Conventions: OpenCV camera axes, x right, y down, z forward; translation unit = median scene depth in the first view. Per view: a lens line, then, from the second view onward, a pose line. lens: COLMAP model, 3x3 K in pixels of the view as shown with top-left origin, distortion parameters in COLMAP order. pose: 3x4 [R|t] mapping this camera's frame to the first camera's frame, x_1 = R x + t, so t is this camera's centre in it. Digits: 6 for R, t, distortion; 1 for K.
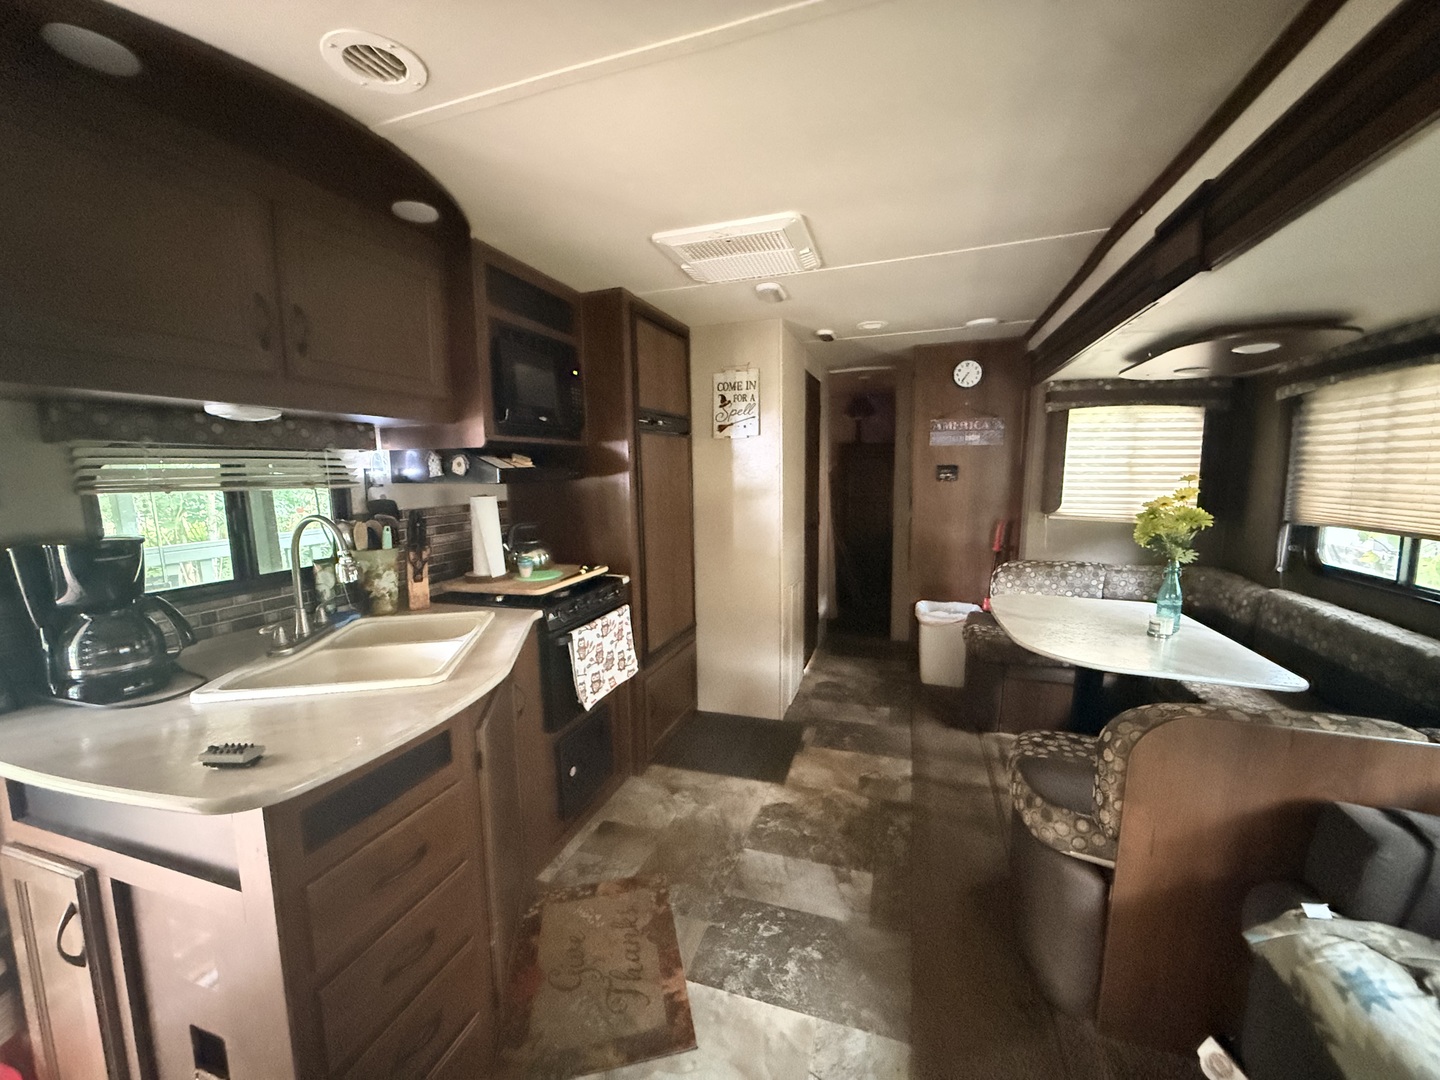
lens RADIAL K [[582.4, 0, 719.3], [0, 582.4, 540.6], [0, 0, 1]] dist [-0.000292, 0.000422]
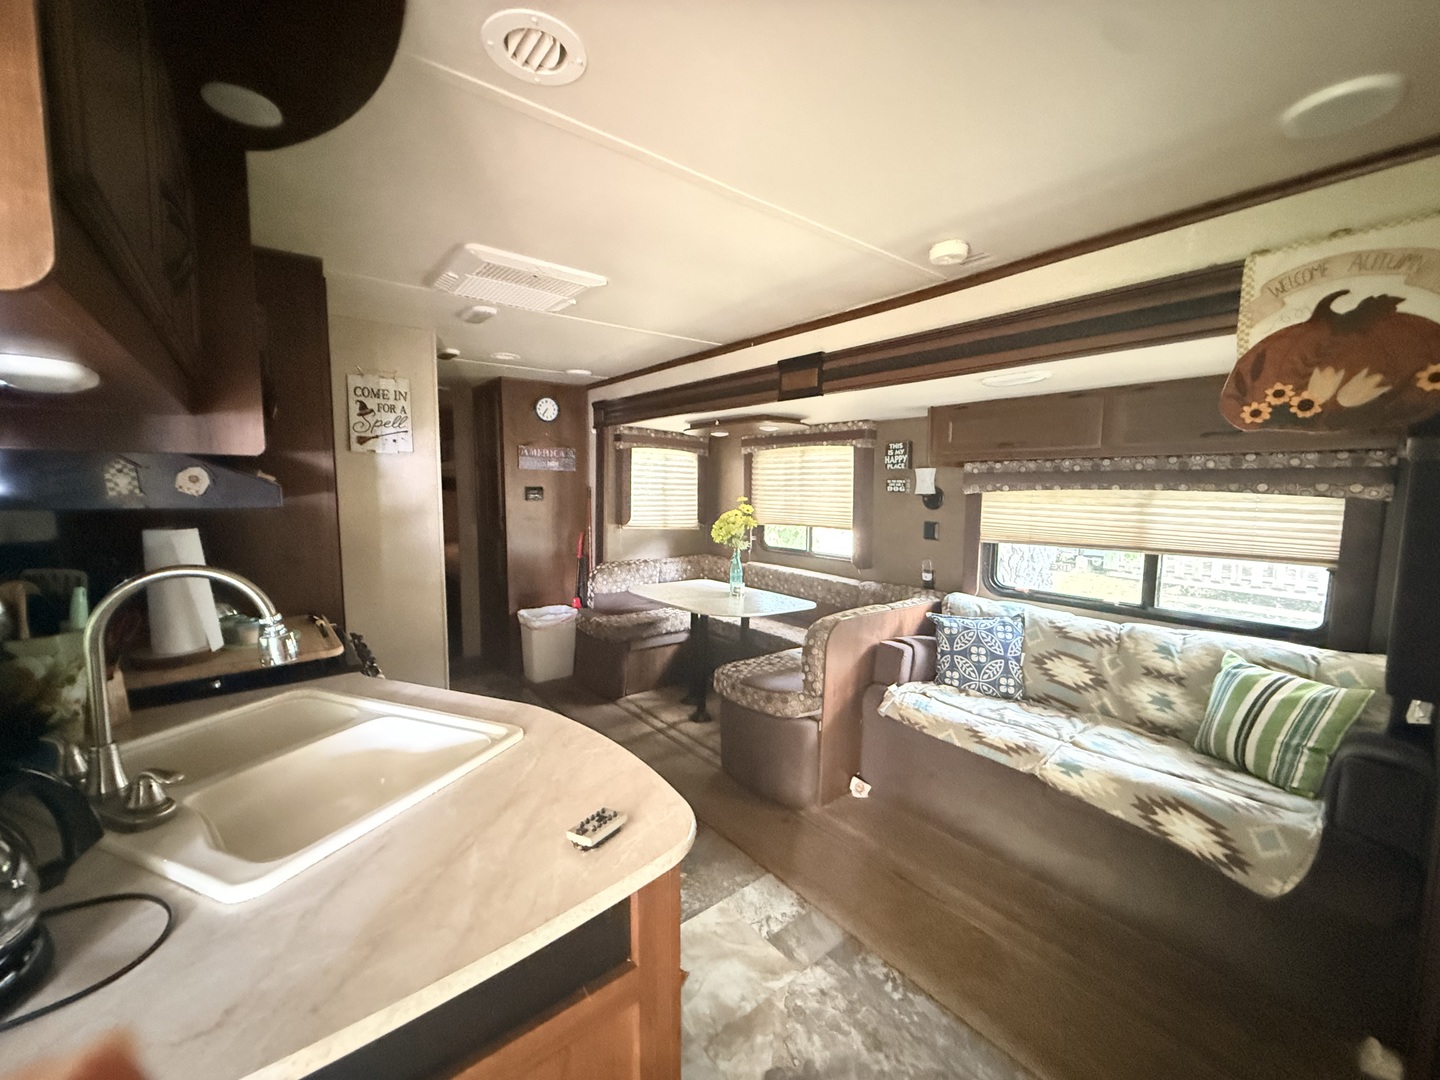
lens RADIAL K [[582.4, 0, 722.8], [0, 582.4, 538.7], [0, 0, 1]] dist [-0.000292, 0.000422]
pose [[0.527561, -0.058973, 0.847468, -0.455096], [0.086830, 0.996106, 0.015264, -0.016704], [-0.845068, 0.065533, 0.530627, 0.112299]]
